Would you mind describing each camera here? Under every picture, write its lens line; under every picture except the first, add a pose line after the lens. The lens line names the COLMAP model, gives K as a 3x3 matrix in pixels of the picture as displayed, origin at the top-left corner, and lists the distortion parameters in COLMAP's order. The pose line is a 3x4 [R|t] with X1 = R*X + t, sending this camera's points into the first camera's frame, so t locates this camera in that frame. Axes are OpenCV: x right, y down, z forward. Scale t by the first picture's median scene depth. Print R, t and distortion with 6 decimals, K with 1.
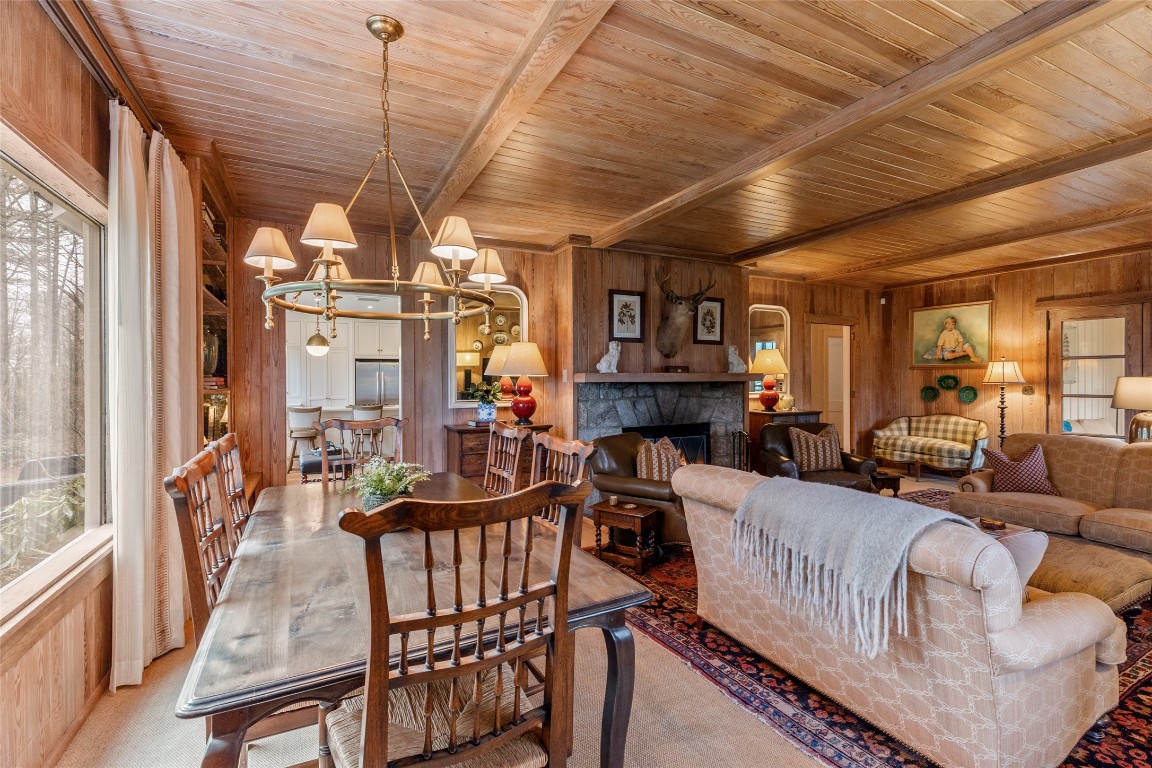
lens RADIAL K [[524.1, 0, 574.7], [0, 524.1, 378.7], [0, 0, 1]] dist [0.008875, 0.000649]
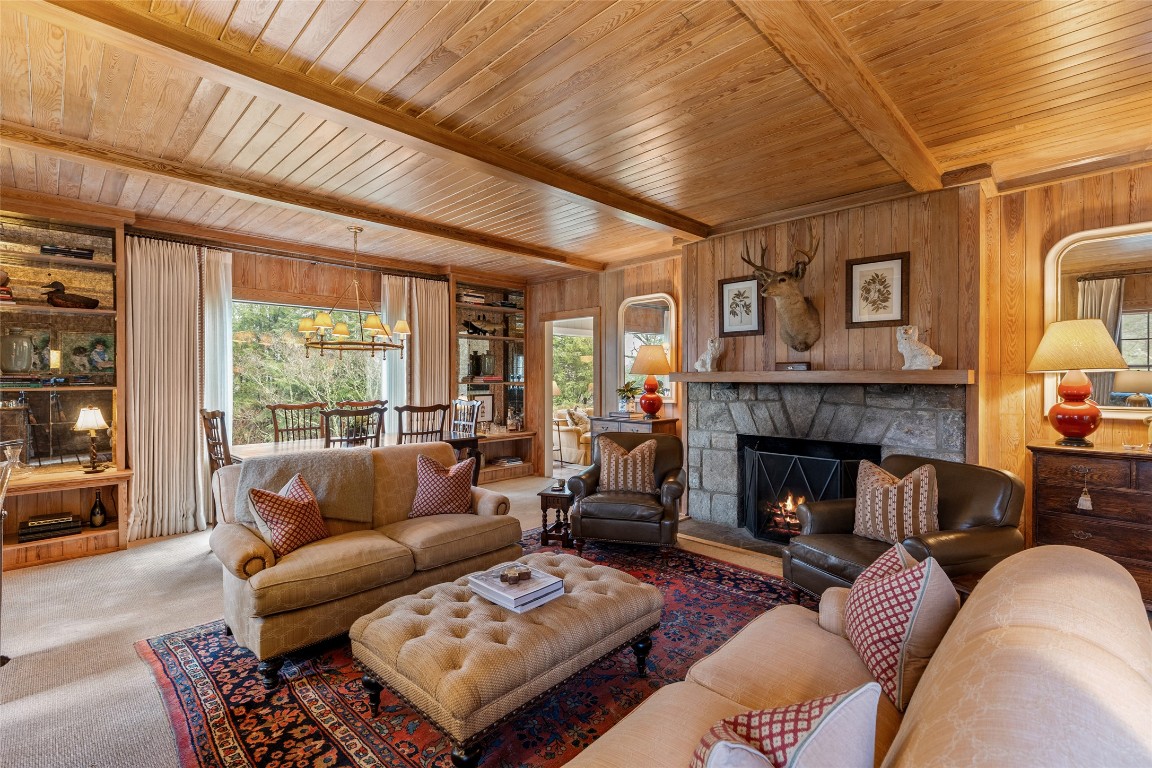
lens RADIAL K [[524.1, 0, 578.3], [0, 524.1, 379.6], [0, 0, 1]] dist [0.008875, 0.000649]
pose [[0.314950, 0.008627, -0.949069, 0.771541], [-0.000862, 0.999961, 0.008803, -0.004660], [0.949108, -0.001954, 0.314945, 0.431089]]
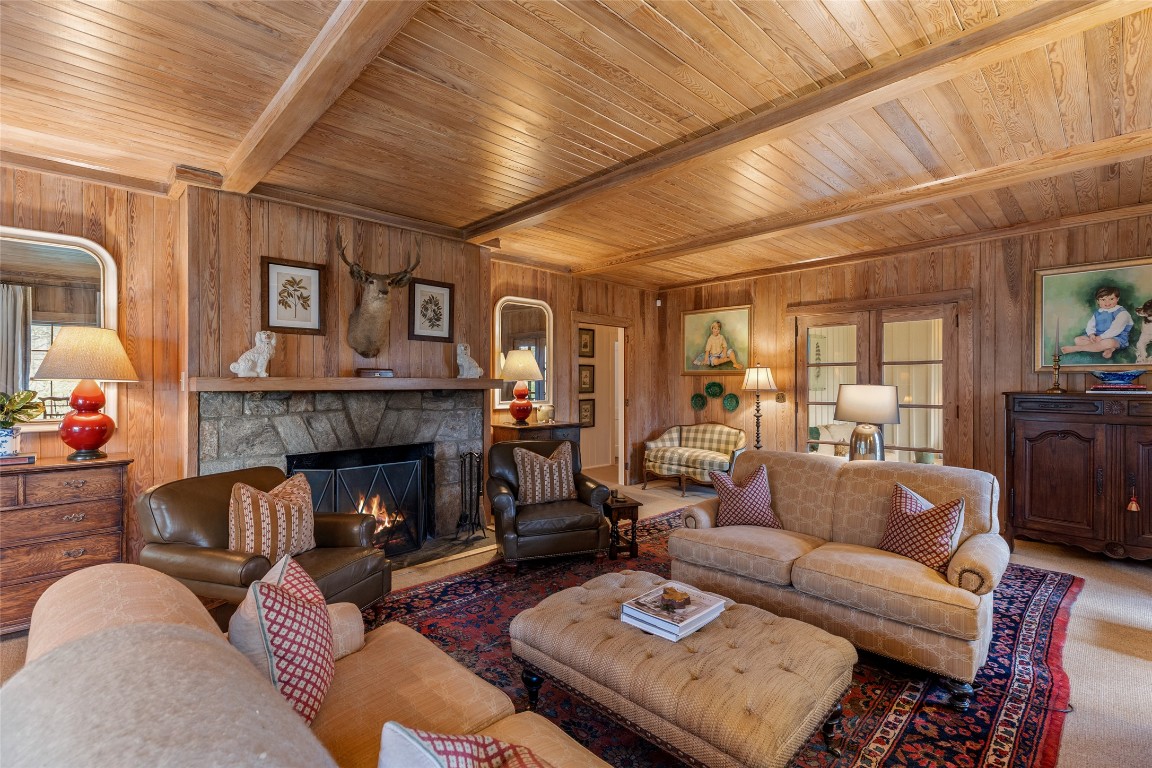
lens RADIAL K [[524.1, 0, 580.2], [0, 524.1, 383.0], [0, 0, 1]] dist [0.008875, 0.000649]
pose [[0.956660, 0.002722, 0.291194, 0.239900], [-0.001795, 0.999992, -0.003450, -0.001586], [-0.291201, 0.002778, 0.956658, 0.193342]]
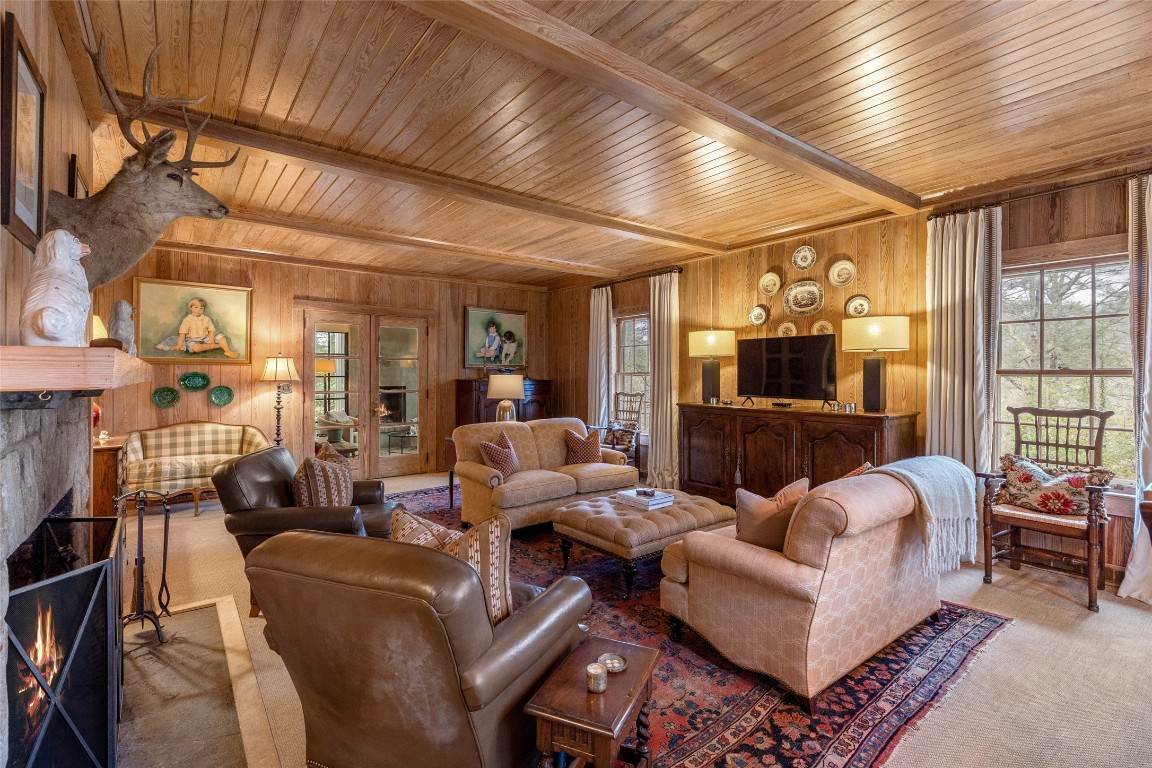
lens RADIAL K [[524.1, 0, 582.3], [0, 524.1, 378.5], [0, 0, 1]] dist [0.008875, 0.000649]
pose [[-0.187176, -0.003640, 0.982320, -0.205359], [0.002177, 0.999989, 0.004120, 0.000699], [-0.982324, 0.002910, -0.187166, 0.700728]]
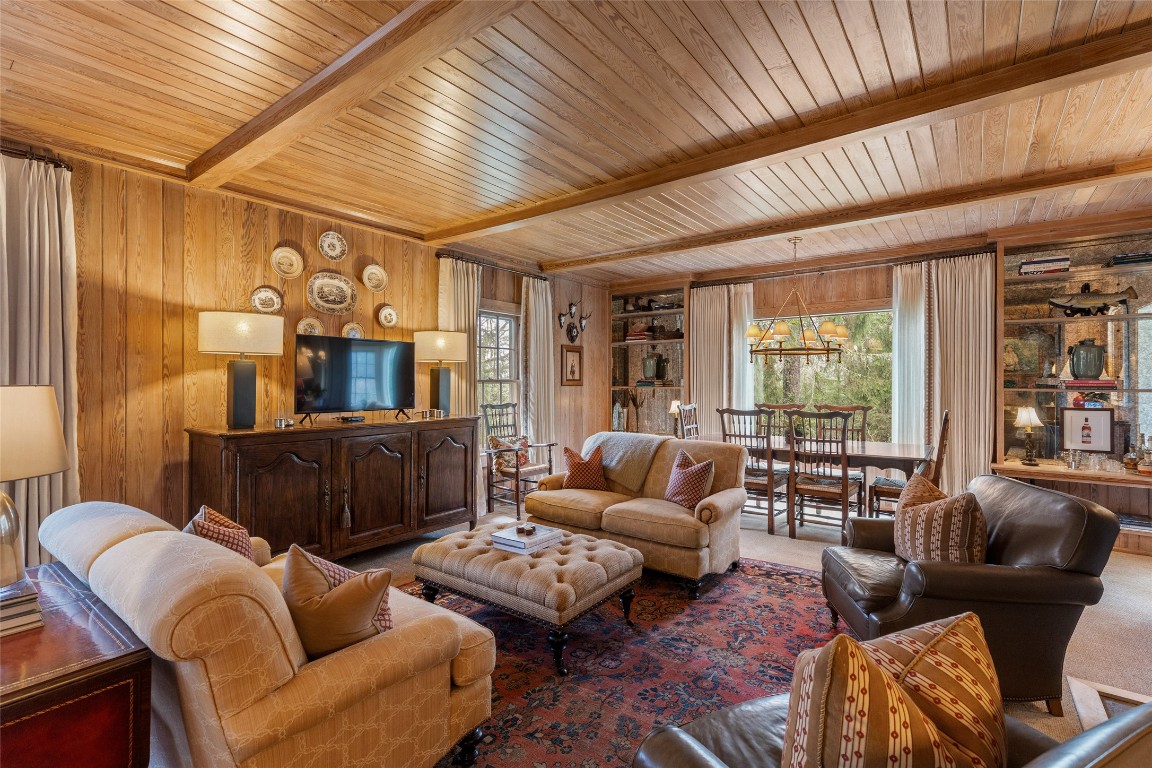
lens RADIAL K [[524.1, 0, 574.1], [0, 524.1, 379.2], [0, 0, 1]] dist [0.008875, 0.000649]
pose [[-0.905875, 0.002450, -0.423539, 0.572166], [0.003418, 0.999993, -0.001527, -0.003959], [0.423532, -0.002831, -0.905877, 0.986910]]
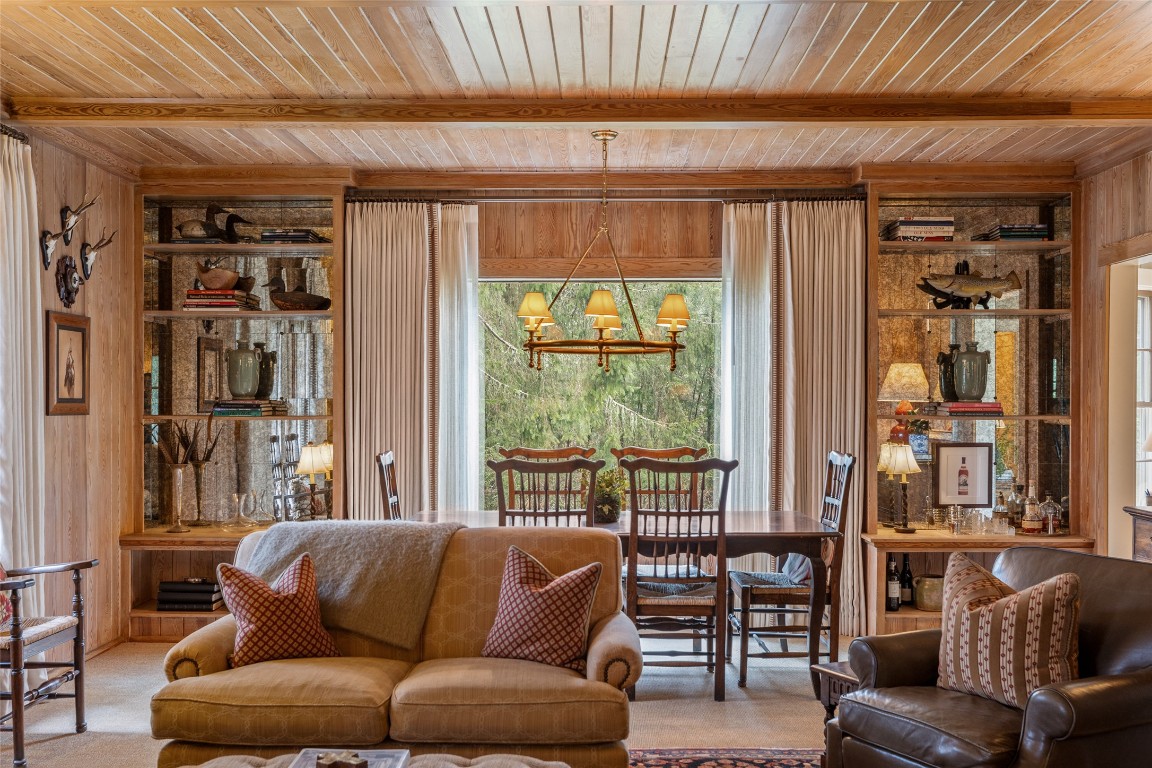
lens RADIAL K [[1137.8, 0, 577.0], [0, 1137.8, 406.3], [0, 0, 1]] dist [0.003820, 0.000000]
pose [[-0.475578, 0.006596, -0.879649, 0.752980], [0.000673, 0.999974, 0.007134, -0.005796], [0.879673, 0.002801, -0.475570, 0.805459]]
